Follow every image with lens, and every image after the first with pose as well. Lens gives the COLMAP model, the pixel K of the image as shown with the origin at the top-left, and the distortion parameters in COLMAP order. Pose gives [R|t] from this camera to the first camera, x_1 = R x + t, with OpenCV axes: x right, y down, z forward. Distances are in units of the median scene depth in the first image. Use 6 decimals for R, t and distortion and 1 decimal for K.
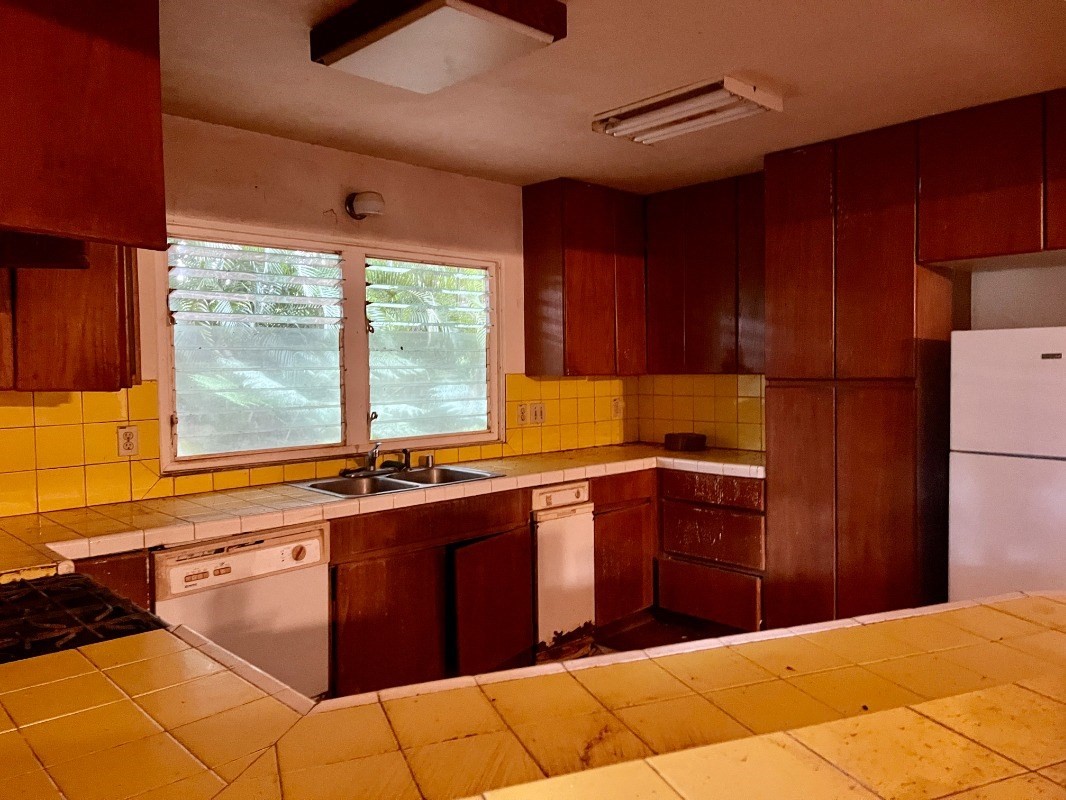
lens RADIAL K [[807.2, 0, 535.4], [0, 807.2, 405.9], [0, 0, 1]] dist [0.085164, -0.104080]
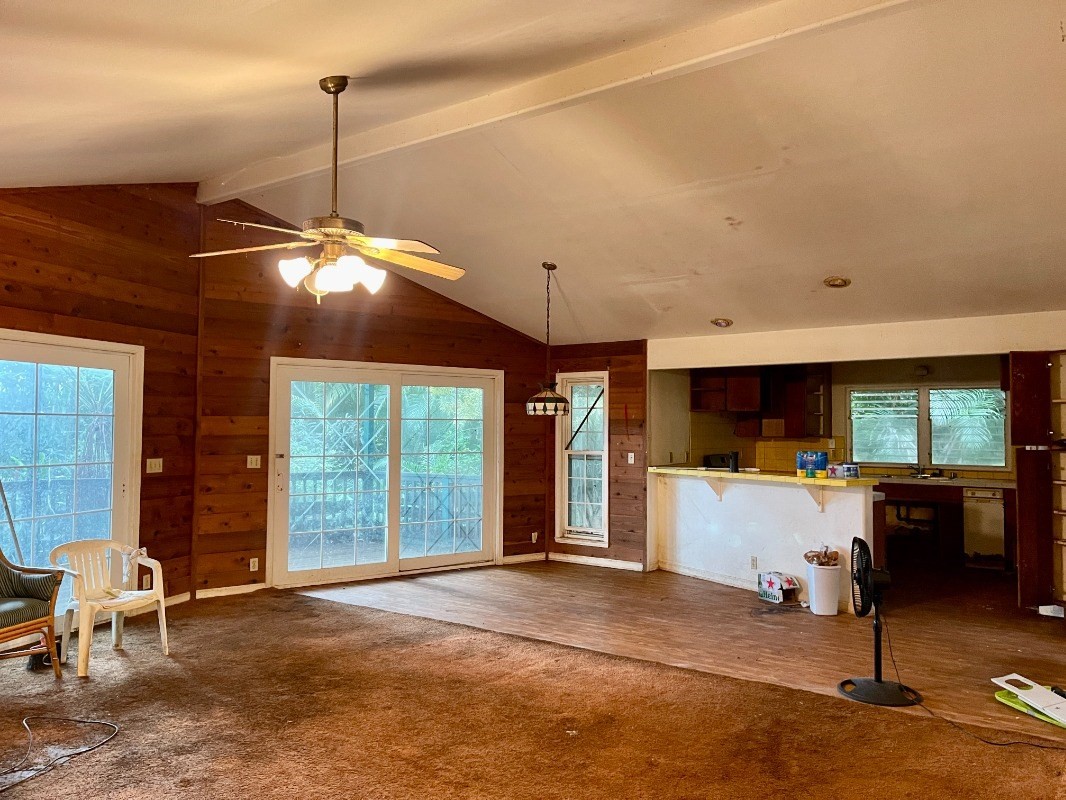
lens RADIAL K [[807.2, 0, 535.4], [0, 807.2, 405.9], [0, 0, 1]] dist [0.085164, -0.104080]
pose [[0.171056, -0.012434, -0.985183, 2.113630], [-0.056127, 0.998174, -0.022343, -0.010261], [0.983661, 0.059118, 0.170046, -0.635227]]
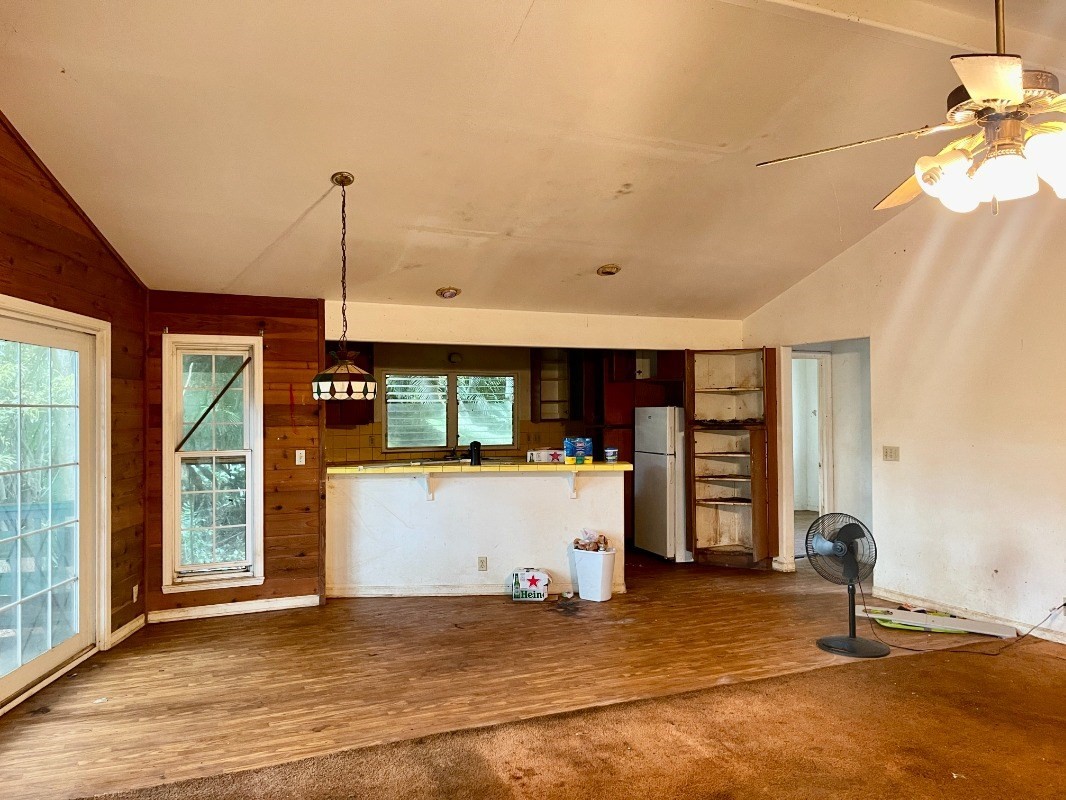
lens RADIAL K [[807.2, 0, 535.4], [0, 807.2, 405.9], [0, 0, 1]] dist [0.085164, -0.104080]
pose [[0.939860, 0.007484, -0.341478, 0.950381], [-0.024896, 0.998602, -0.046634, 0.030675], [0.340651, 0.052331, 0.938732, -1.410699]]
